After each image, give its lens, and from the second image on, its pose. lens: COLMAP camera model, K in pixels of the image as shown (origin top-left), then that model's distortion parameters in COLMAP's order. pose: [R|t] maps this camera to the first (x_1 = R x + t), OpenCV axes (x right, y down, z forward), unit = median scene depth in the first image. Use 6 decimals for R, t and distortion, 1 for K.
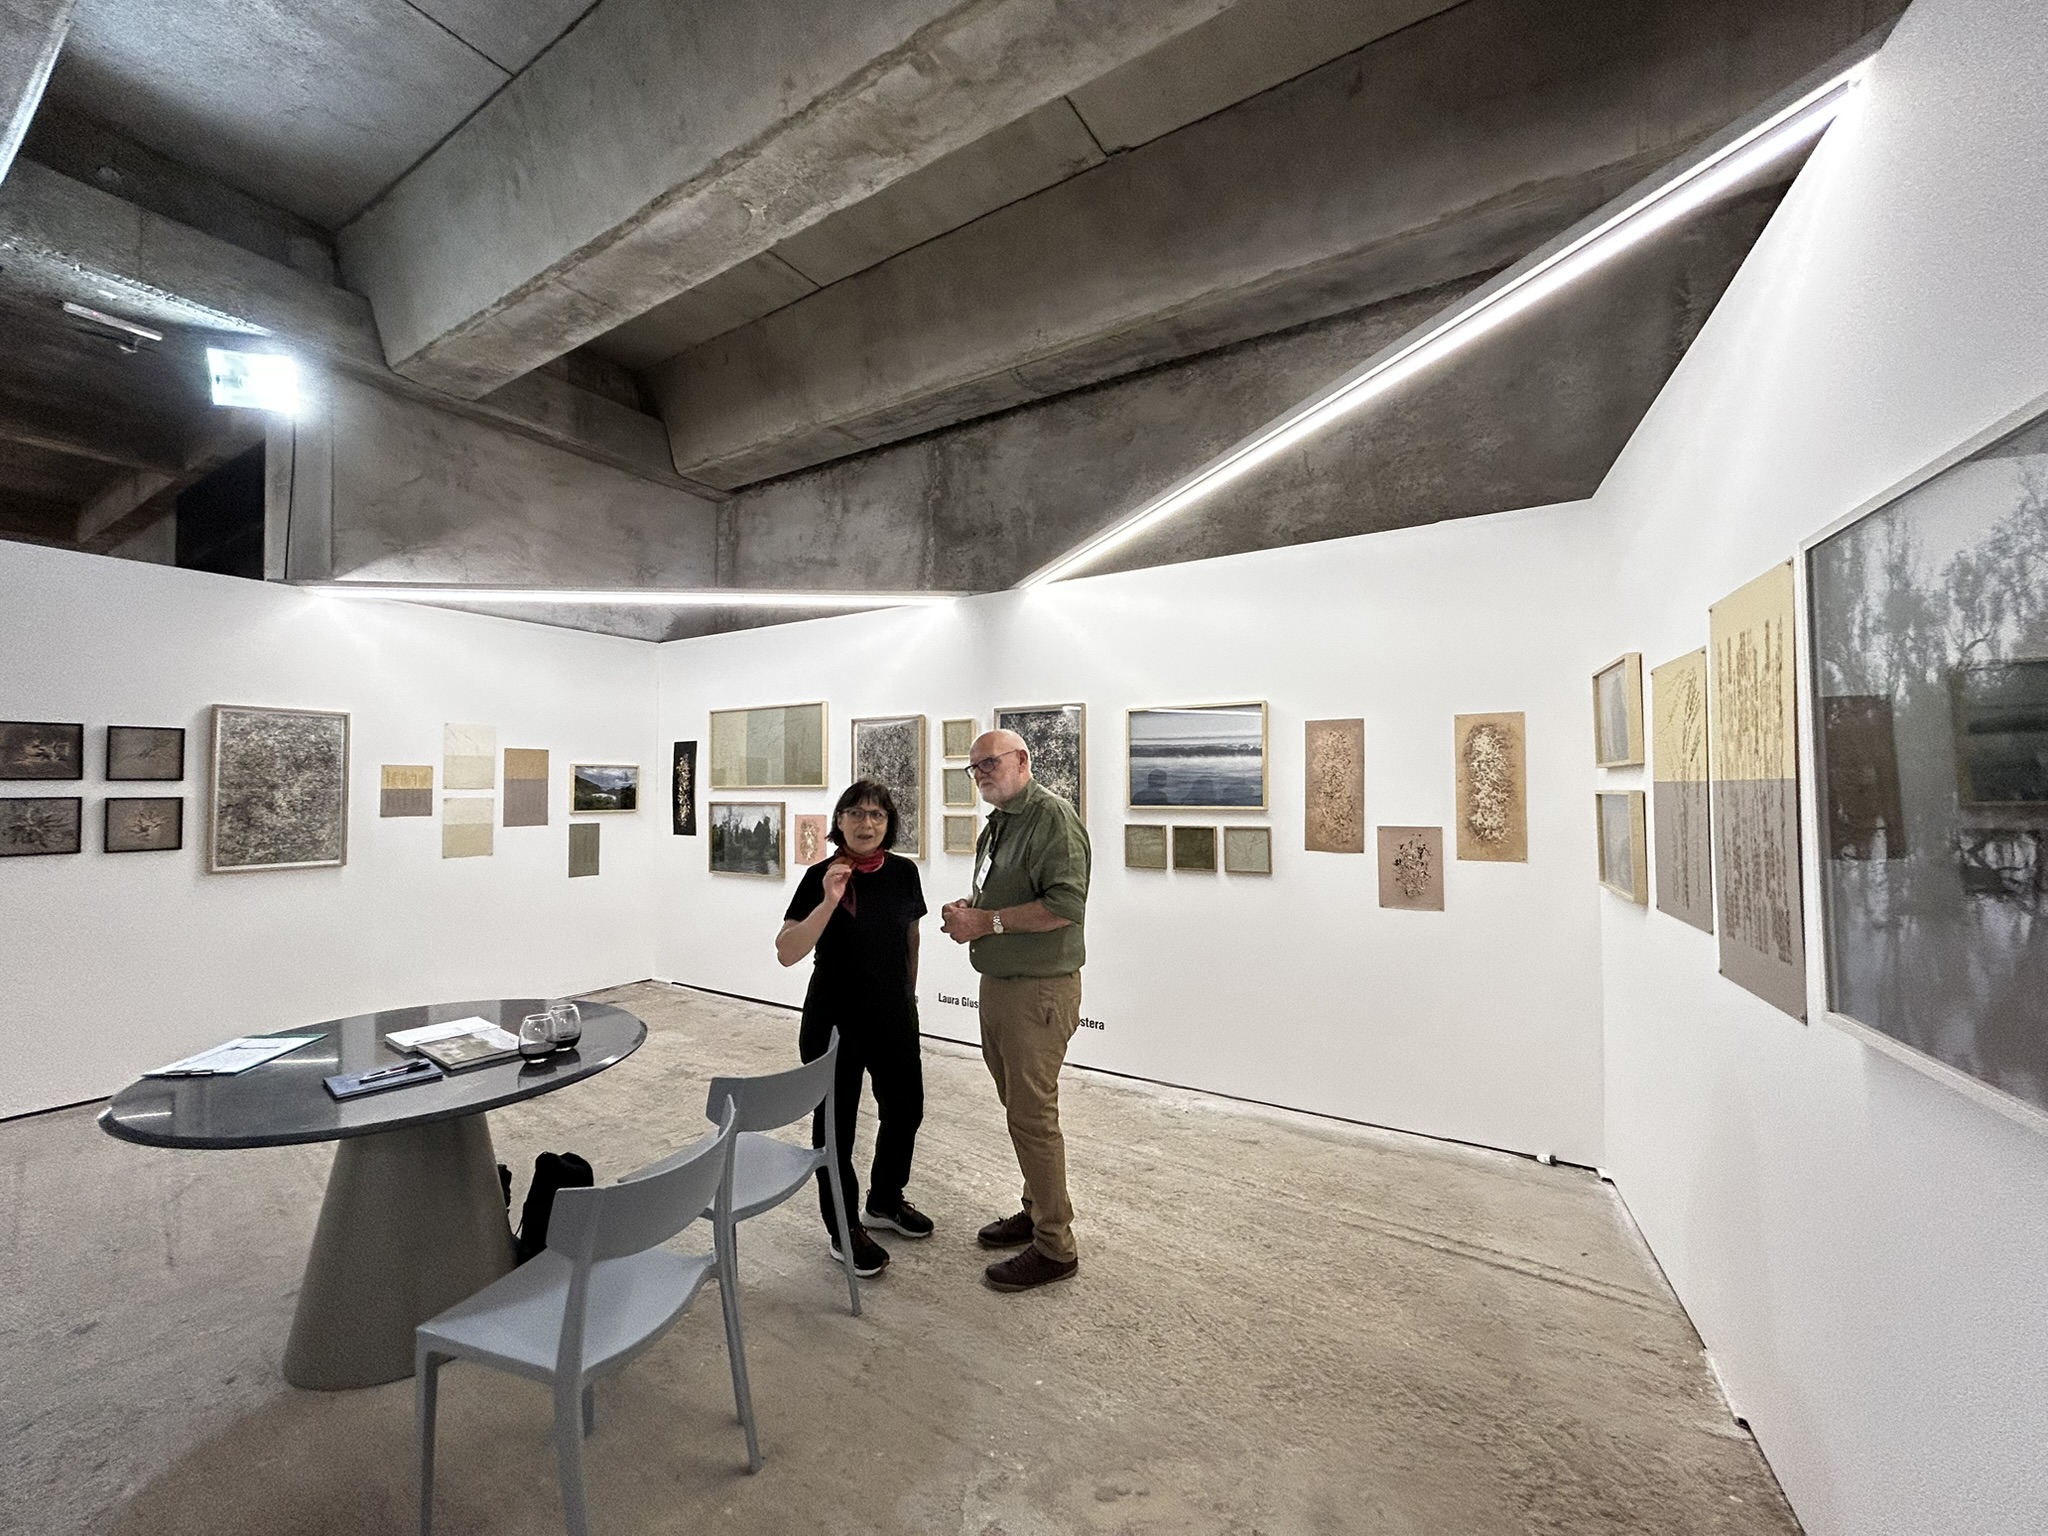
lens RADIAL K [[823.0, 0, 1017.9], [0, 823.0, 768.4], [0, 0, 1]] dist [-0.001638, 0.000678]
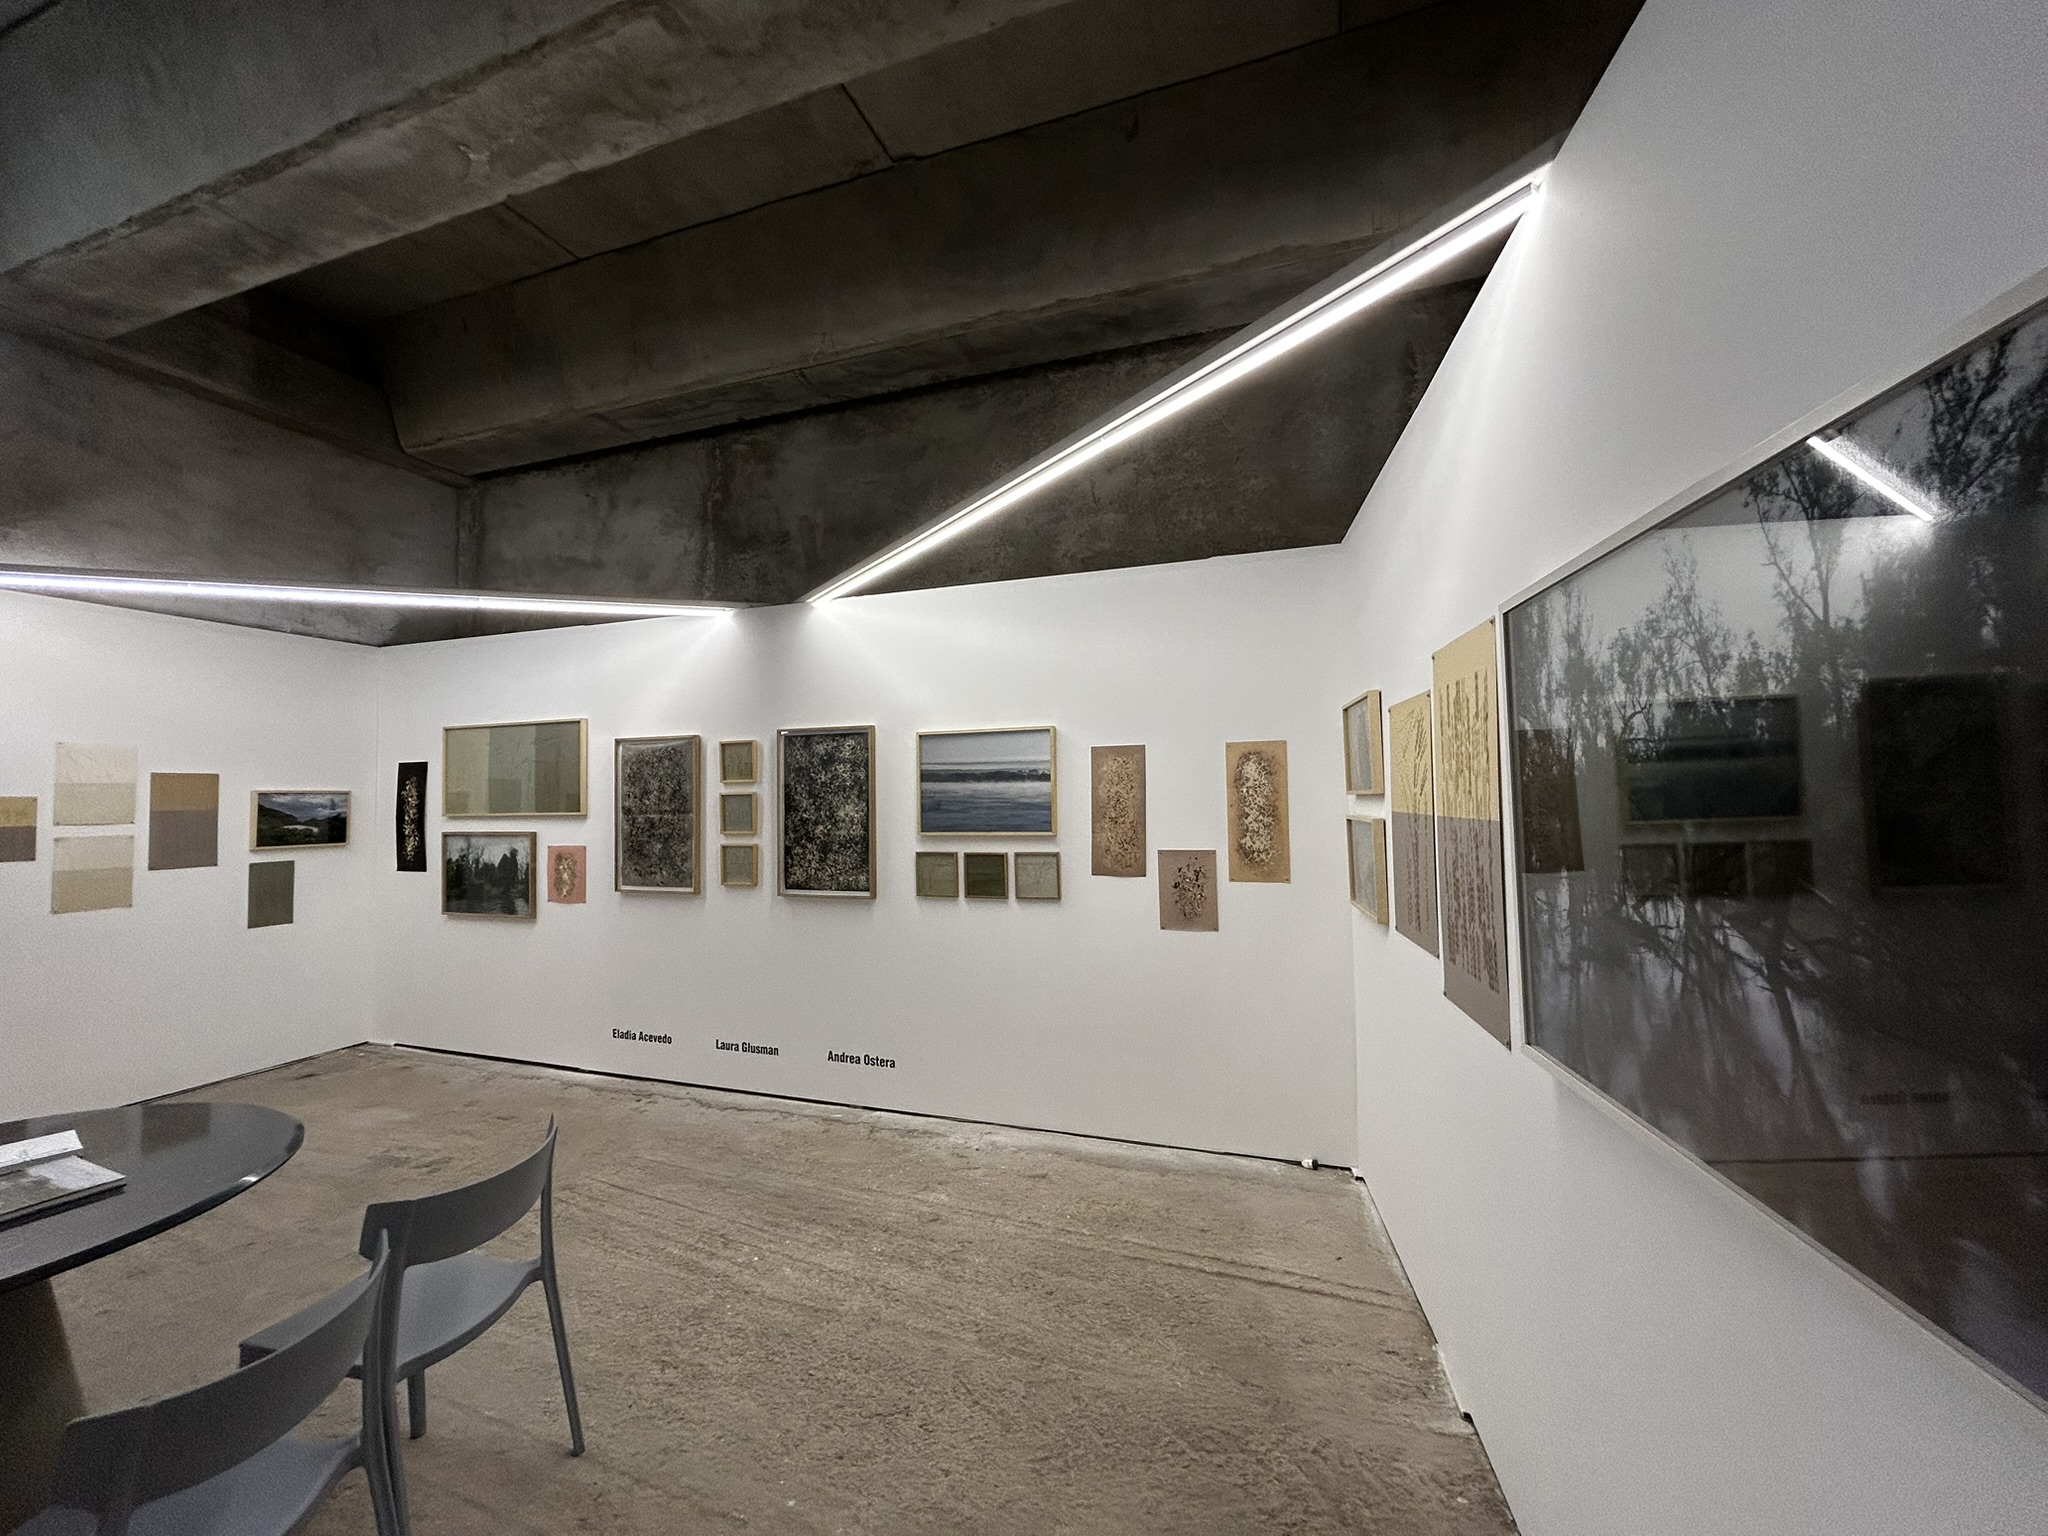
lens RADIAL K [[823.0, 0, 1018.0], [0, 823.0, 768.0], [0, 0, 1]] dist [-0.001638, 0.000678]
pose [[0.975681, -0.003539, 0.219165, 0.042827], [0.006285, 0.999910, -0.011832, -0.021679], [-0.219103, 0.012921, 0.975616, 0.038853]]
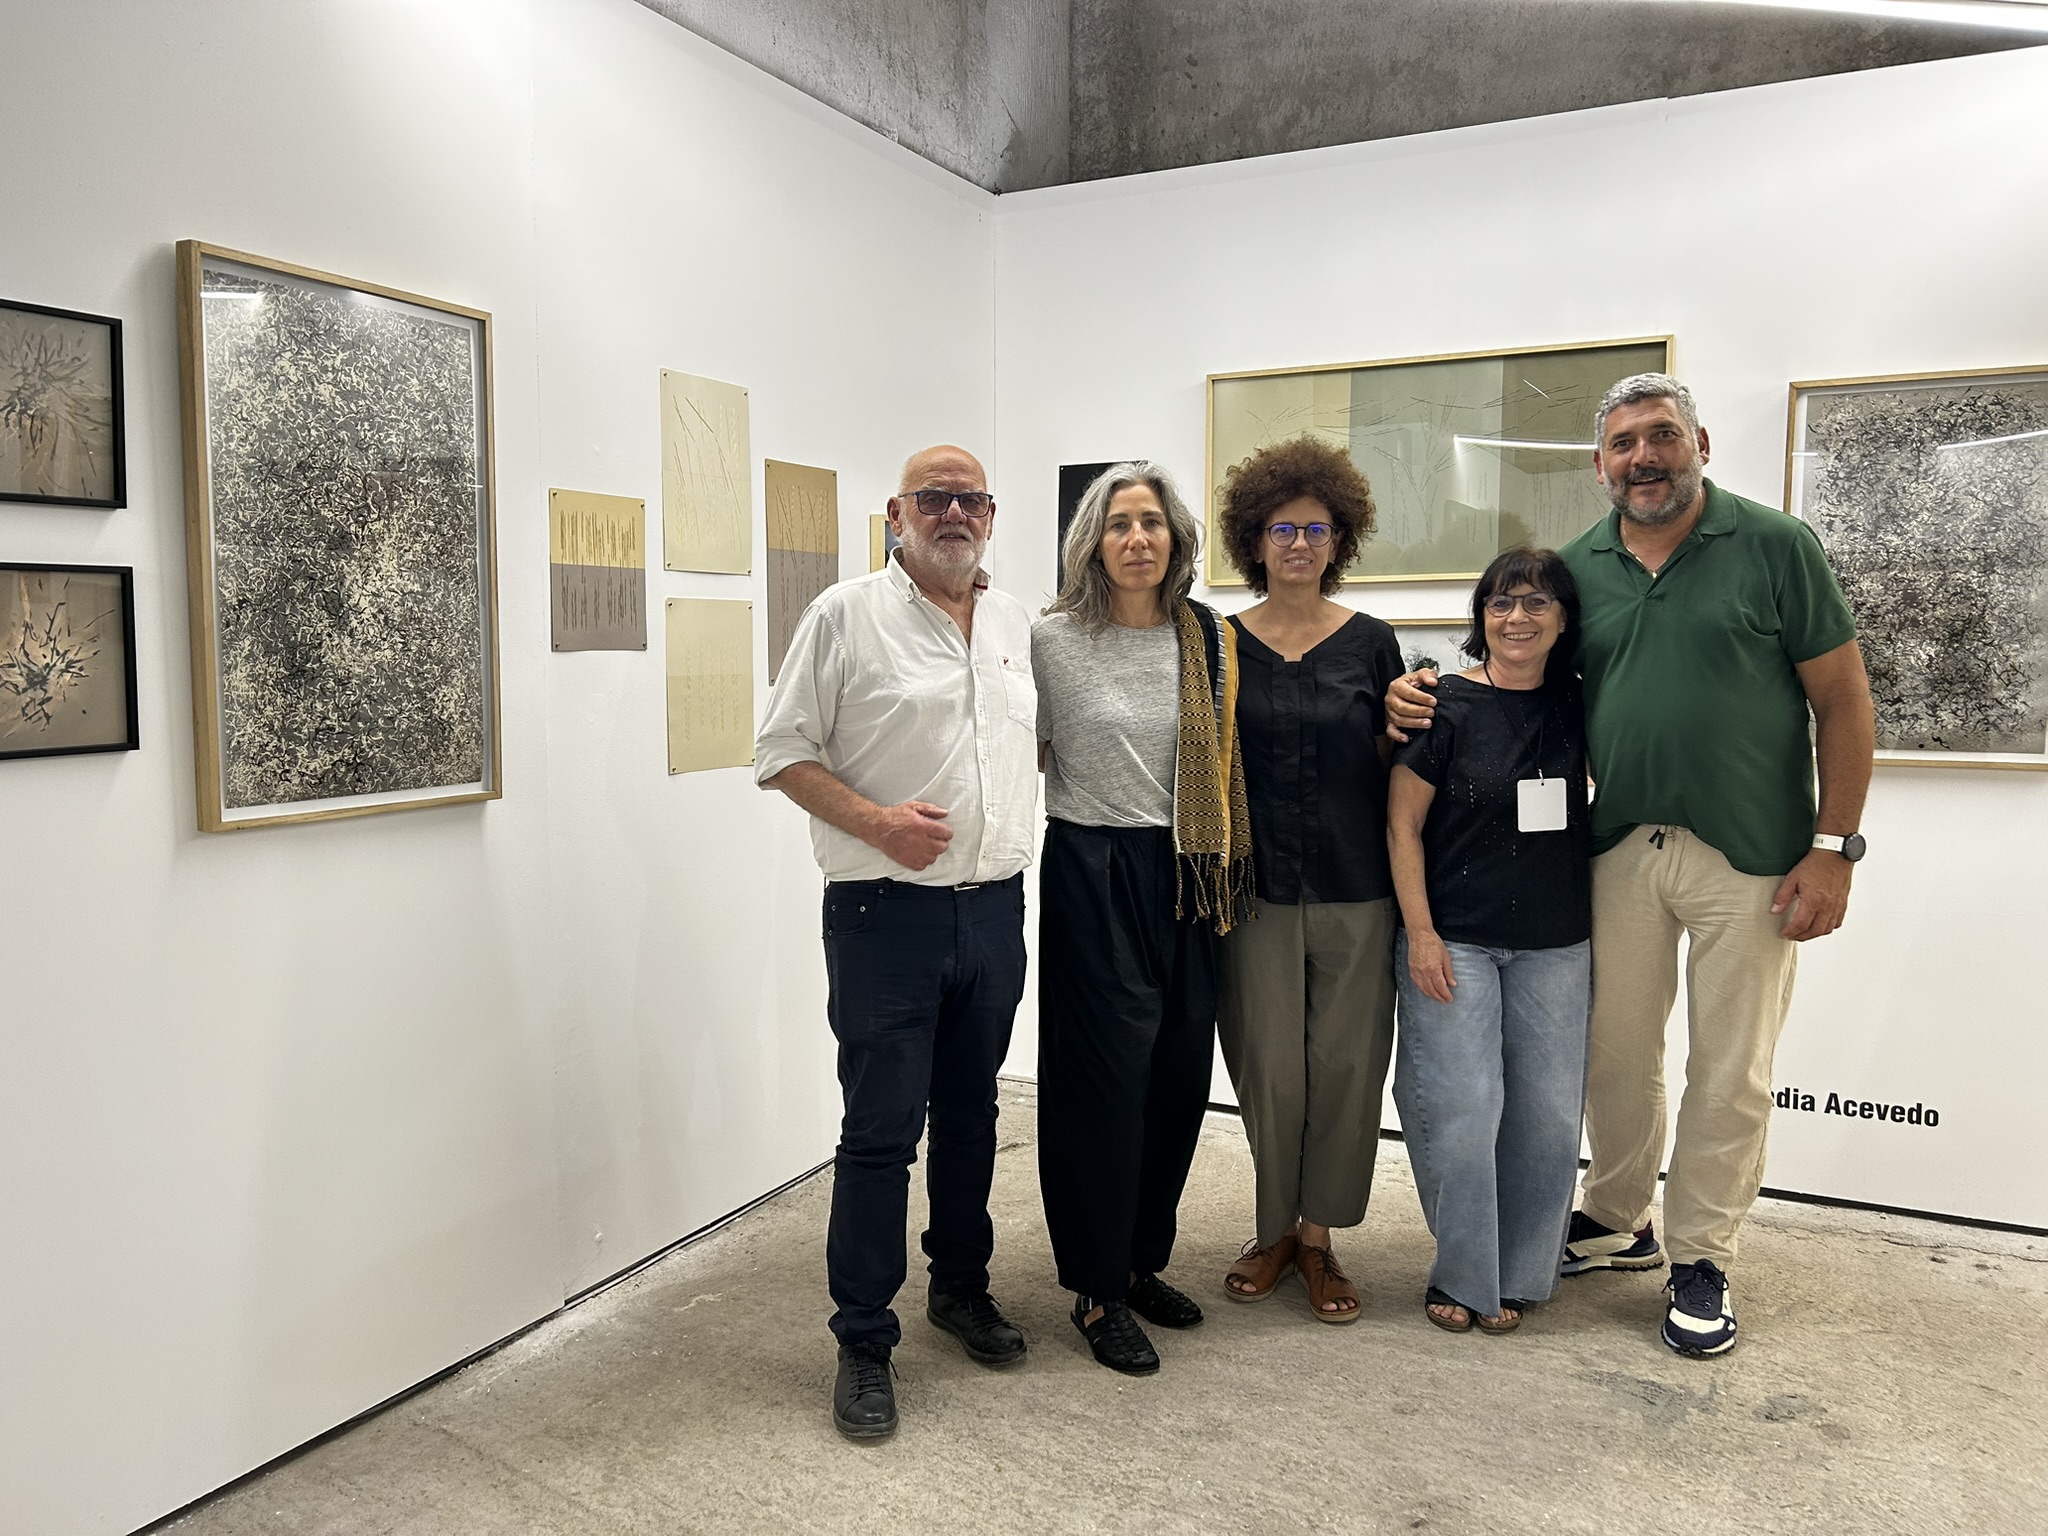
lens RADIAL K [[1545.3, 0, 1023.1], [0, 1545.3, 770.3], [0, 0, 1]] dist [0.005894, -0.000909]
pose [[0.995458, -0.005944, 0.095013, -0.860055], [-0.004716, 0.993745, 0.111577, 0.049030], [-0.095082, -0.111518, 0.989203, 0.490251]]
